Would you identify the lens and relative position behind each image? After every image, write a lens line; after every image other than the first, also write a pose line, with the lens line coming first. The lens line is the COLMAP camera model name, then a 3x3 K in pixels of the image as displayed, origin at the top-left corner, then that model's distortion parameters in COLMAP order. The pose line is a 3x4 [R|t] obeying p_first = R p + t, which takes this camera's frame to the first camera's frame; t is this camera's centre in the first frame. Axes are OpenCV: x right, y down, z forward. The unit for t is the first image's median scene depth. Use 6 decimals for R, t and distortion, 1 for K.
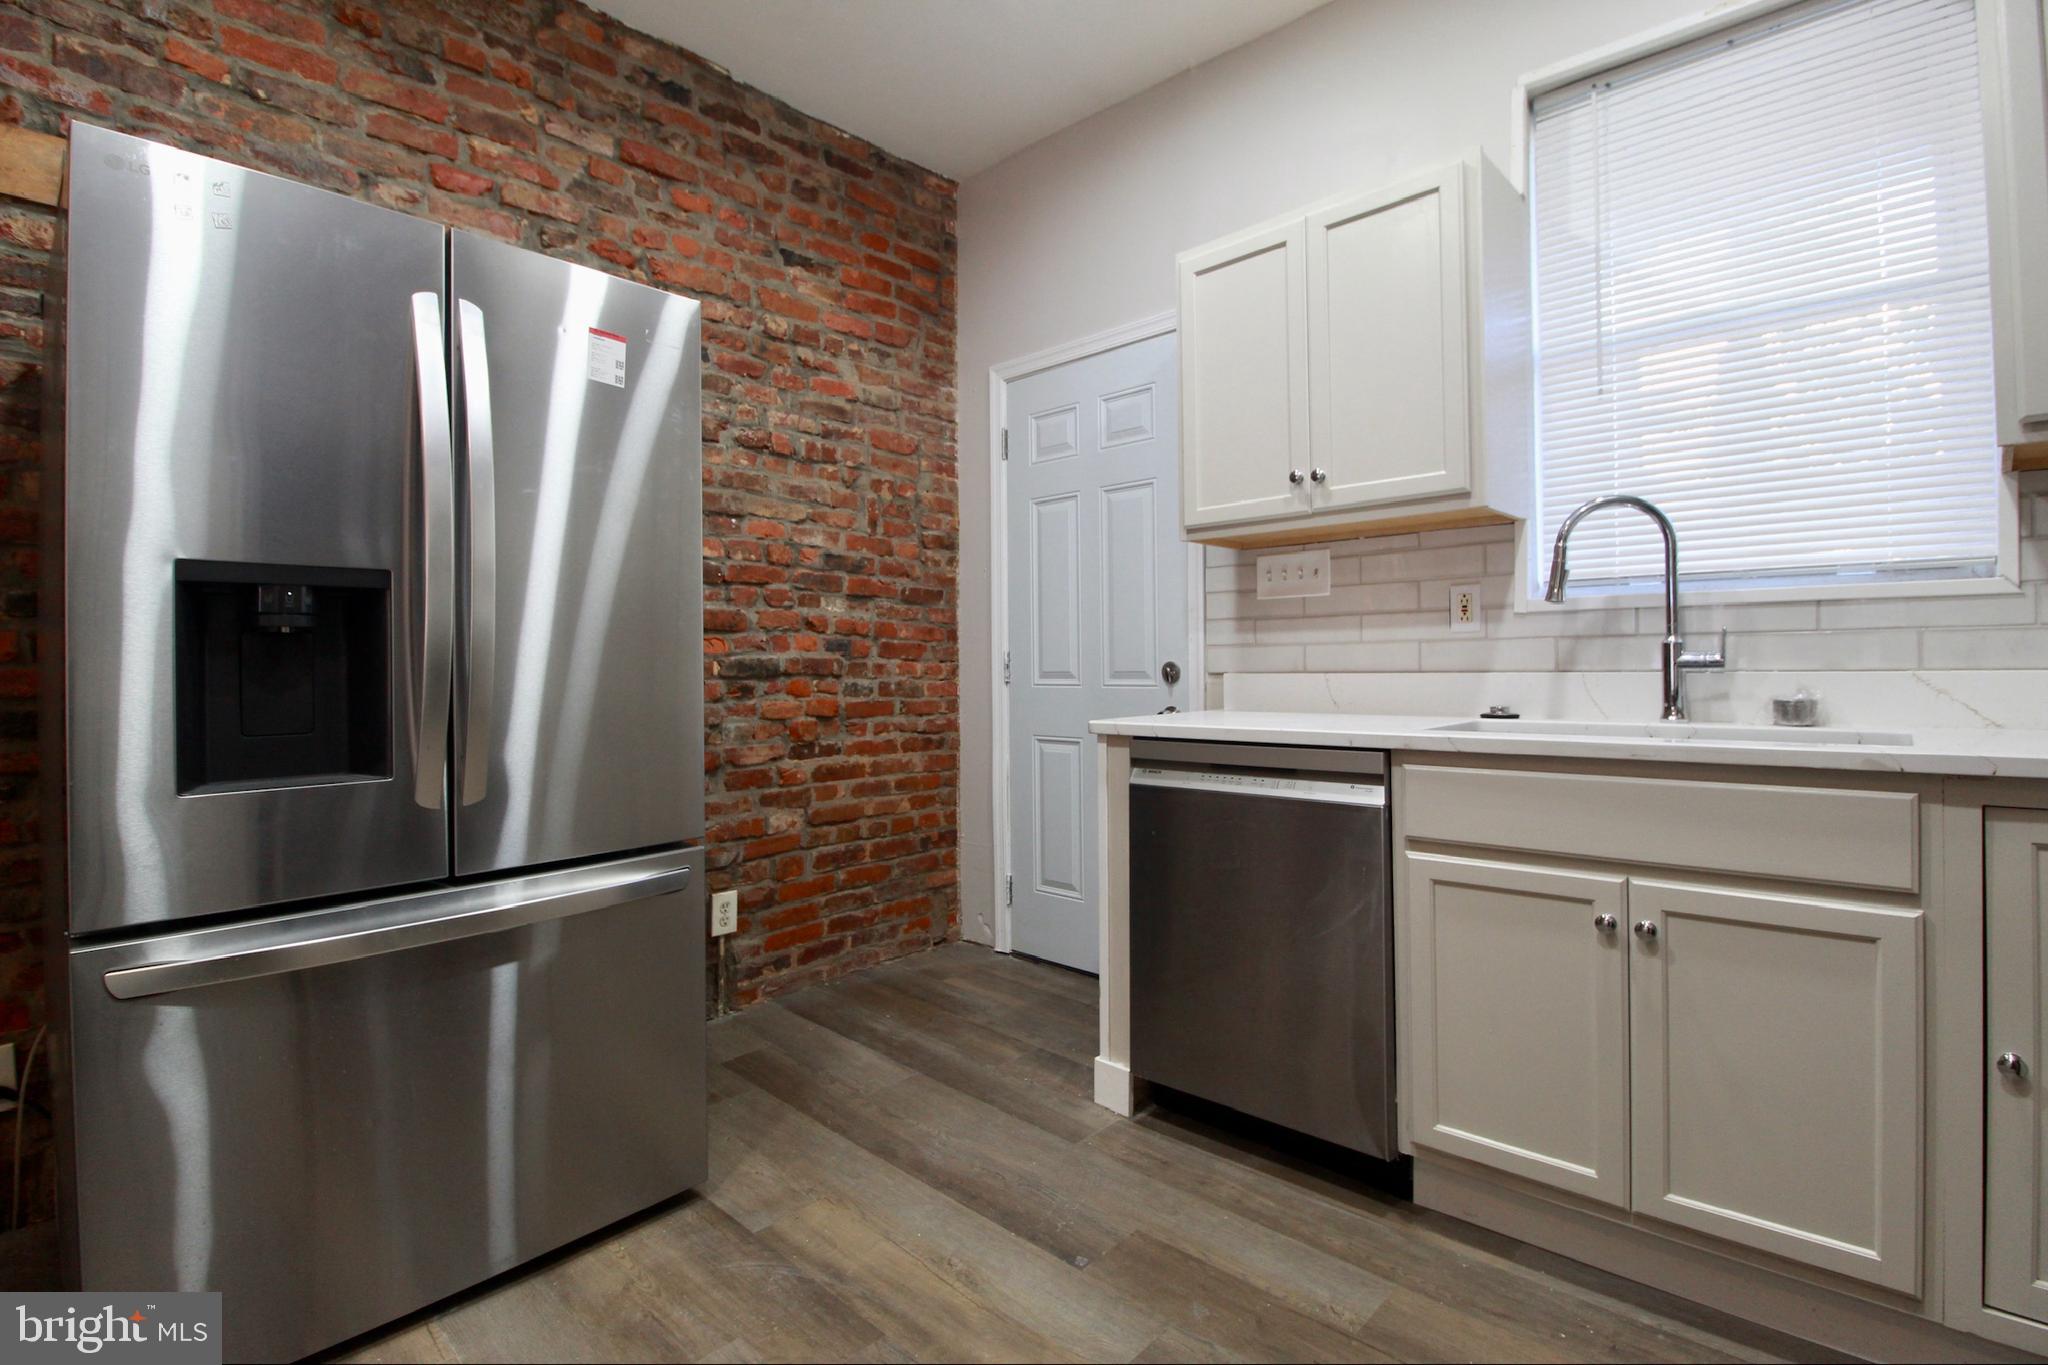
lens RADIAL K [[946.8, 0, 1023.9], [0, 946.8, 659.3], [0, 0, 1]] dist [0.000050, -0.012128]
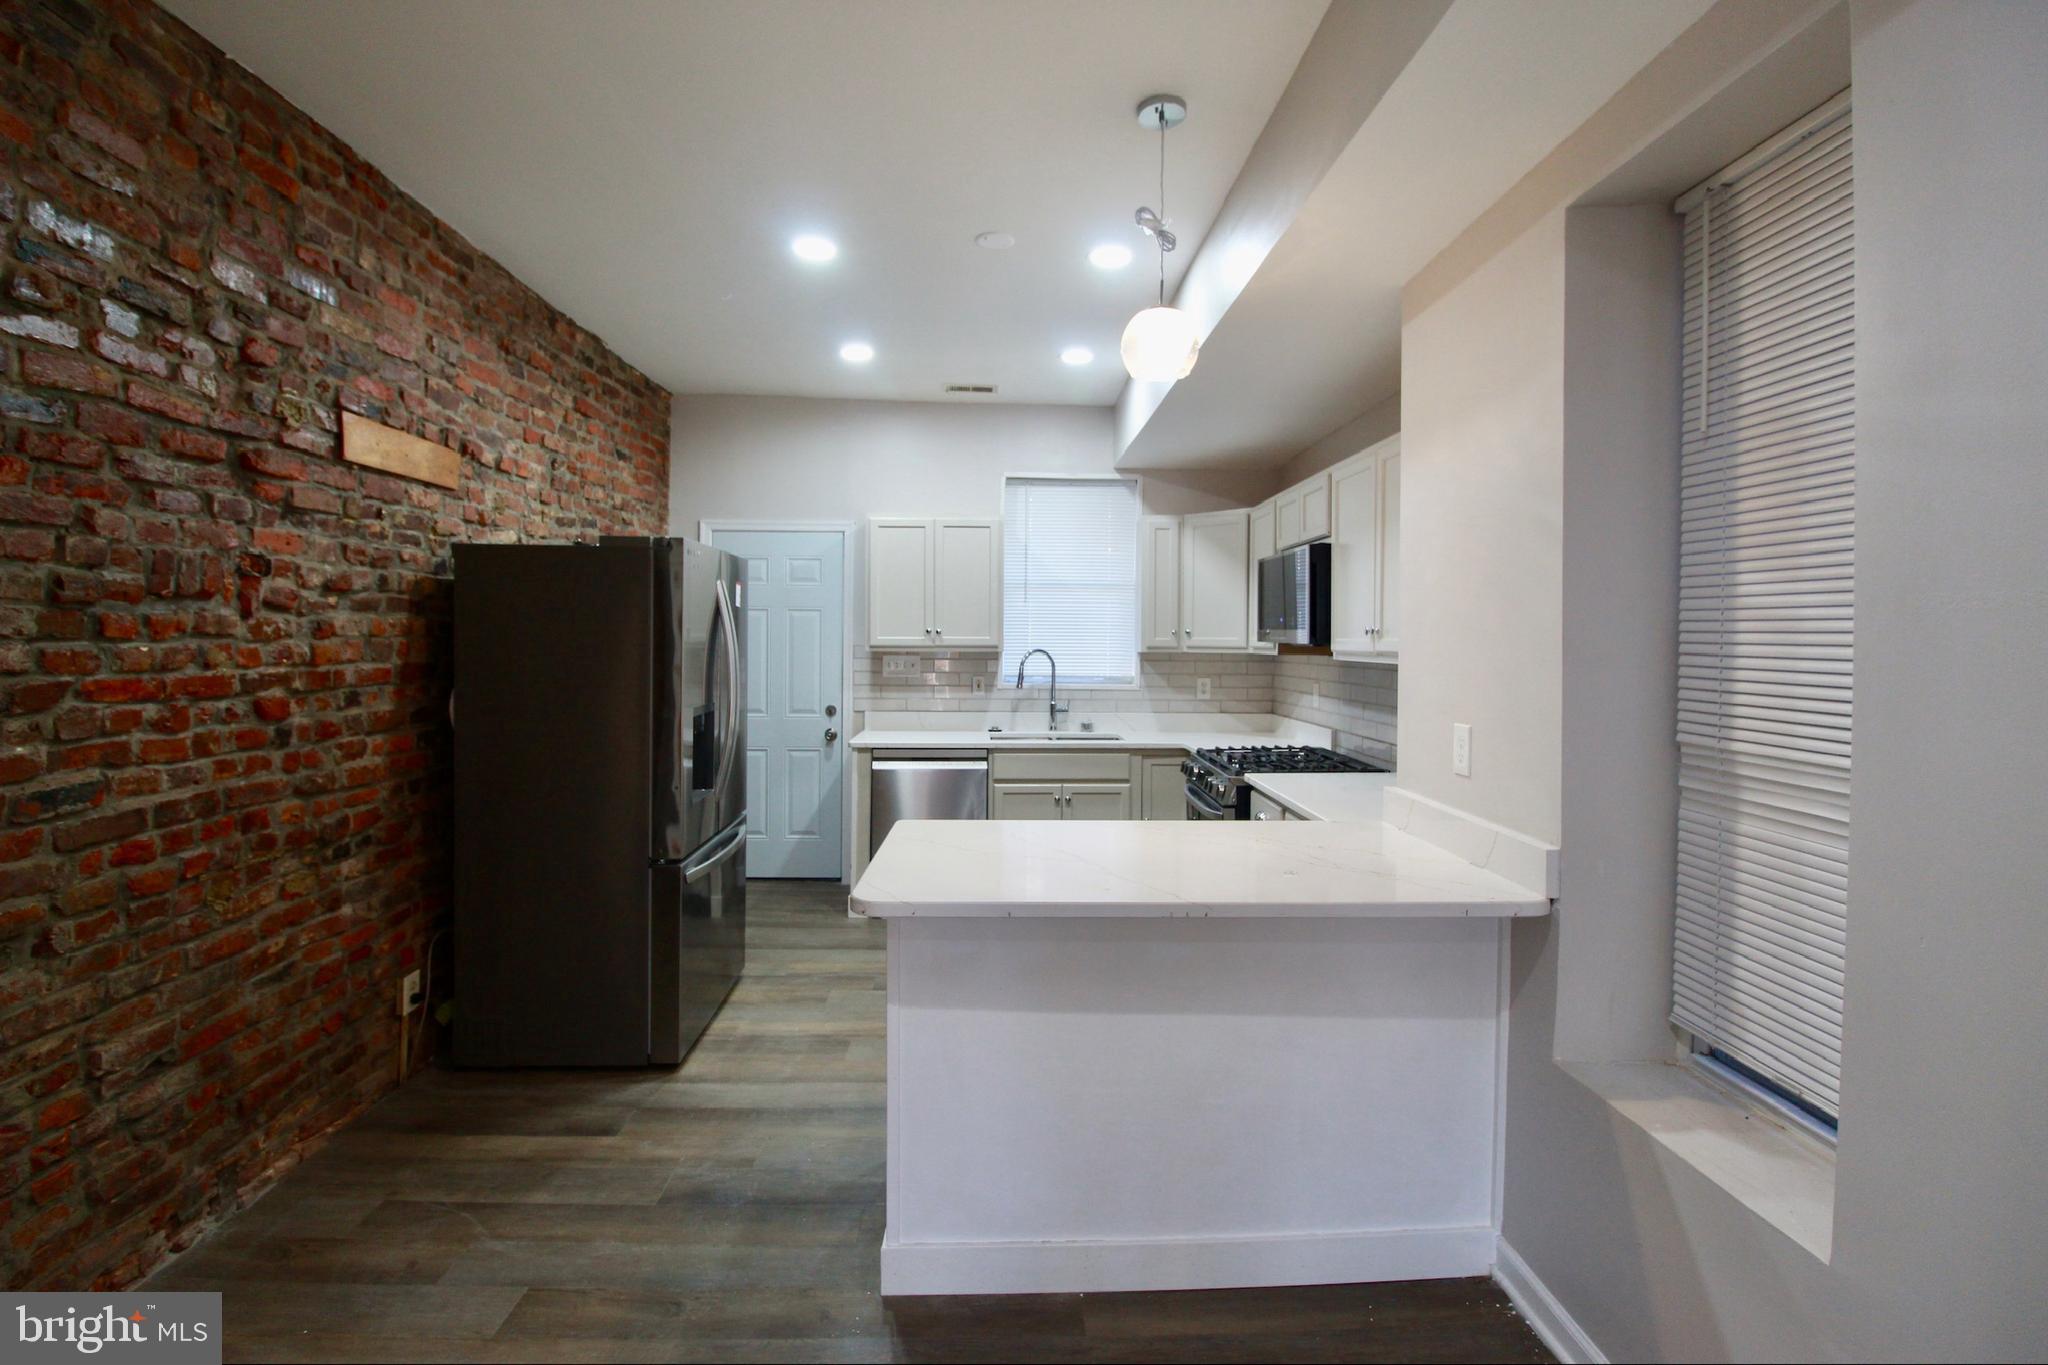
lens RADIAL K [[942.0, 0, 1017.1], [0, 942.0, 655.5], [0, 0, 1]] dist [-0.029525, -0.000457]
pose [[0.711388, 0.003916, 0.702788, -1.124527], [-0.021265, 0.999647, 0.015956, -0.166835], [-0.702477, -0.026296, 0.711220, -0.755283]]
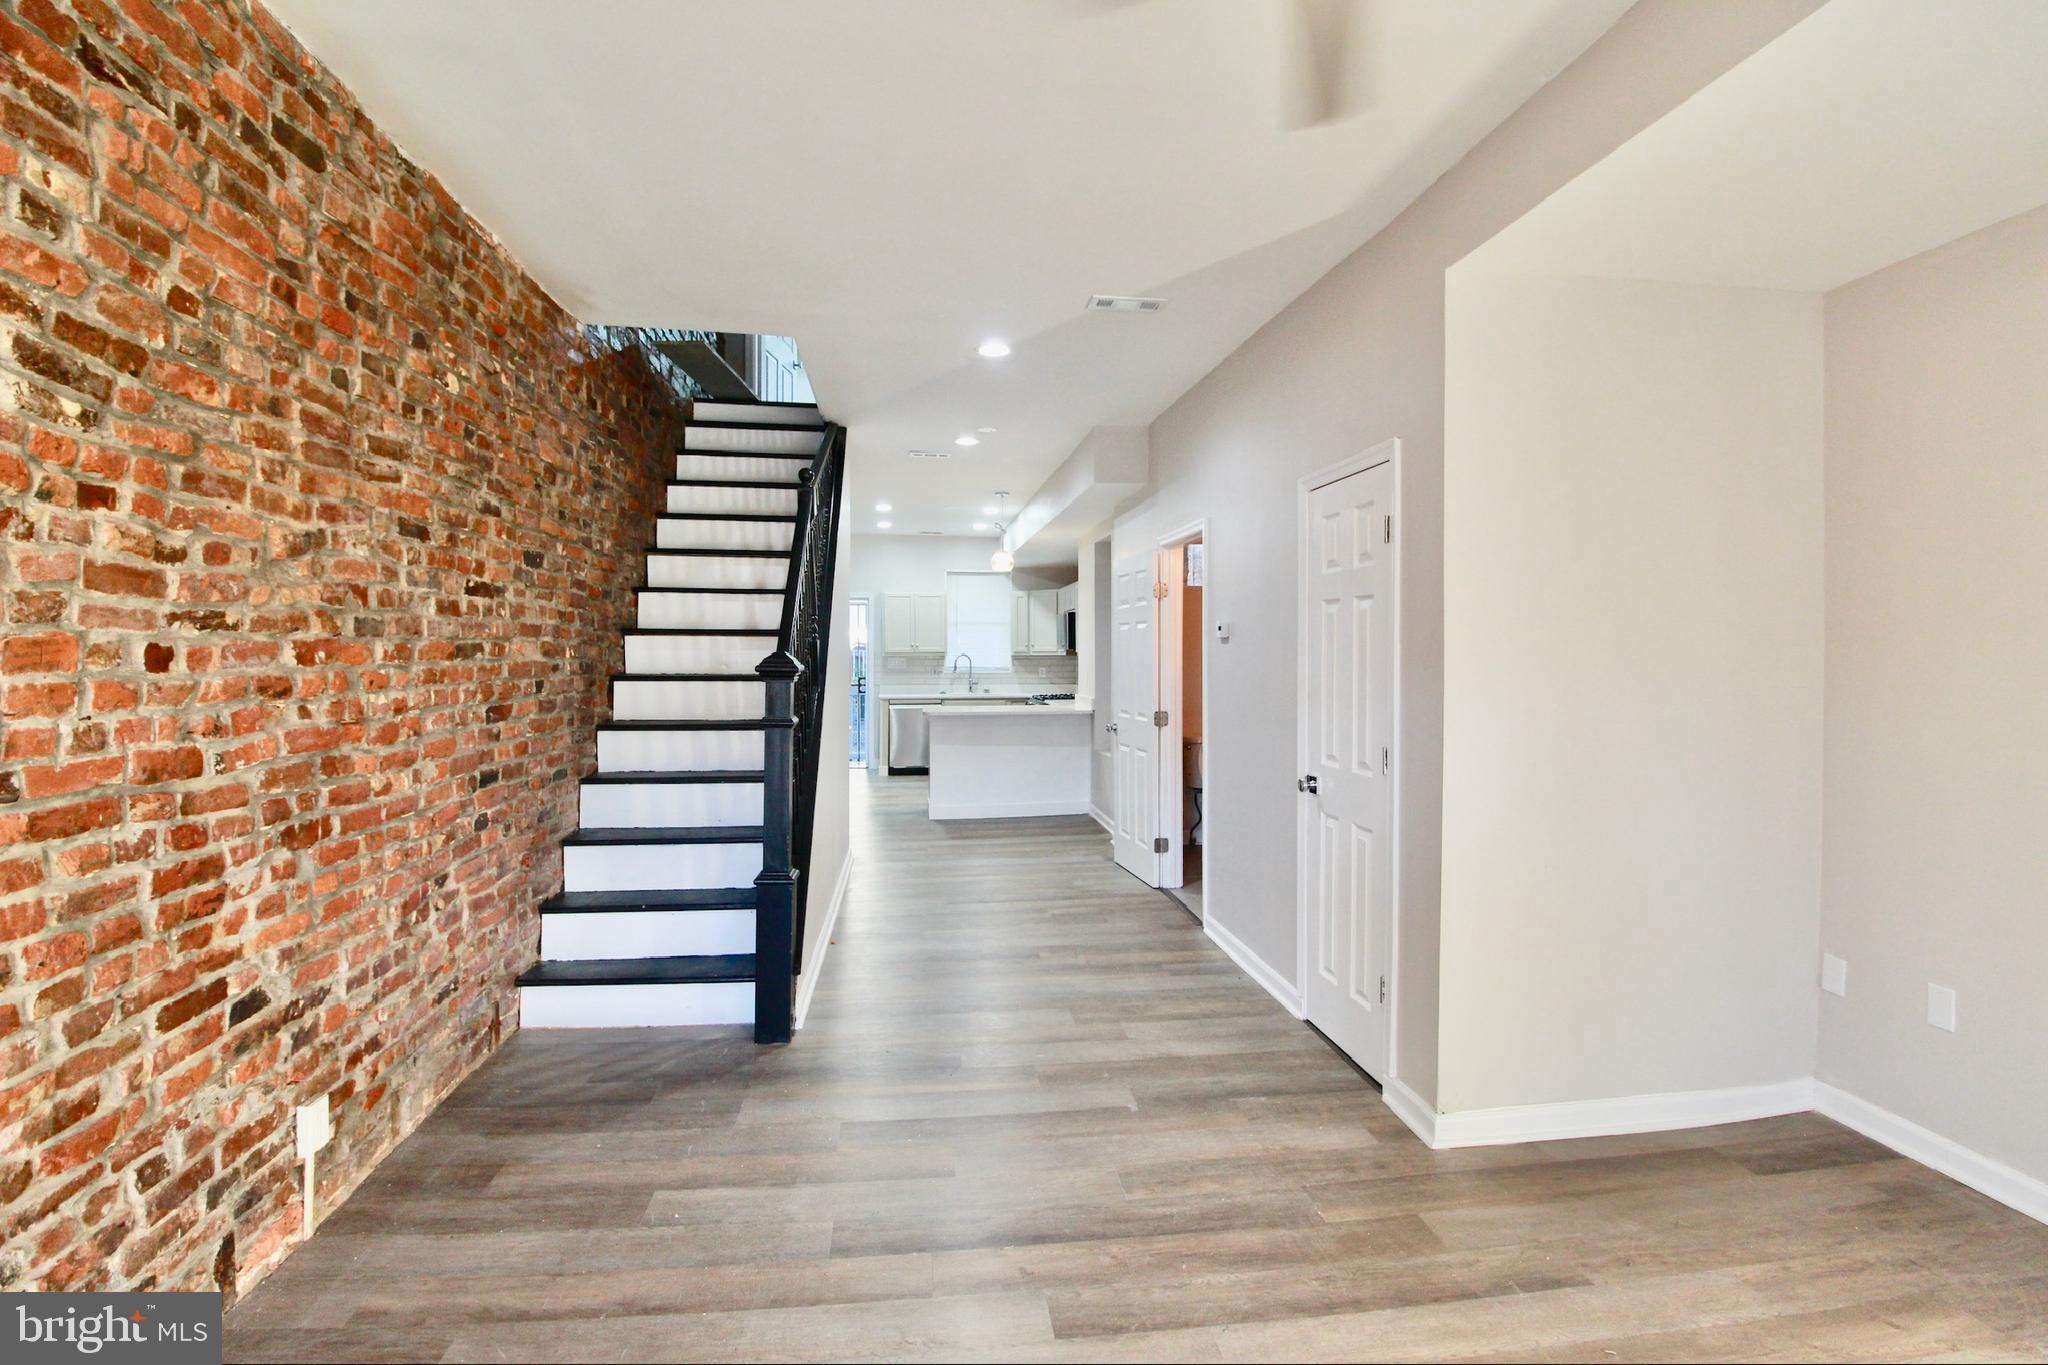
lens RADIAL K [[936.2, 0, 1021.0], [0, 936.2, 656.5], [0, 0, 1]] dist [0.013497, -0.017924]
pose [[0.637895, 0.007251, 0.770089, -3.008309], [-0.013703, 0.999904, 0.001936, -0.146695], [-0.770001, -0.011787, 0.637933, -2.472263]]
